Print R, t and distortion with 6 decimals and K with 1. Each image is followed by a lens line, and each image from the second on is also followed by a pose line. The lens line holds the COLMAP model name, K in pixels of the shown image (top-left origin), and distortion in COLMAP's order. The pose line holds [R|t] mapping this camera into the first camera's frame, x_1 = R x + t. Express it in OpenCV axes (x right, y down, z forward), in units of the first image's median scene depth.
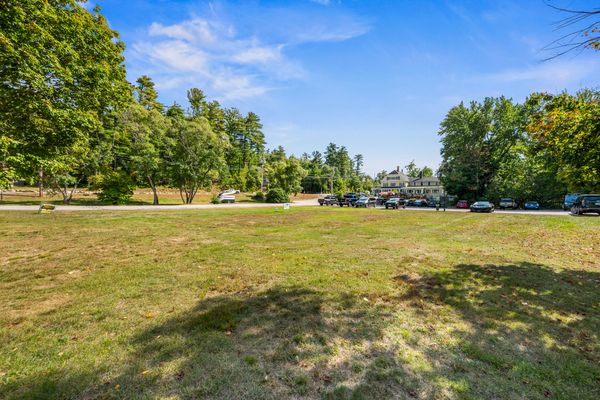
lens RADIAL K [[236.4, 0, 300.0], [0, 236.4, 200.0], [0, 0, 1]] dist [-0.000369, -0.000010]
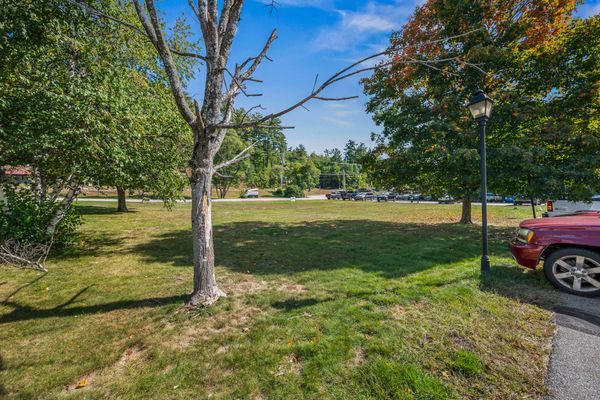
lens RADIAL K [[236.4, 0, 300.0], [0, 236.4, 200.0], [0, 0, 1]] dist [-0.000369, -0.000010]
pose [[0.994394, -0.002608, -0.105707, 0.048176], [0.004661, 0.999805, 0.019178, 0.001488], [0.105636, -0.019563, 0.994212, -0.135404]]
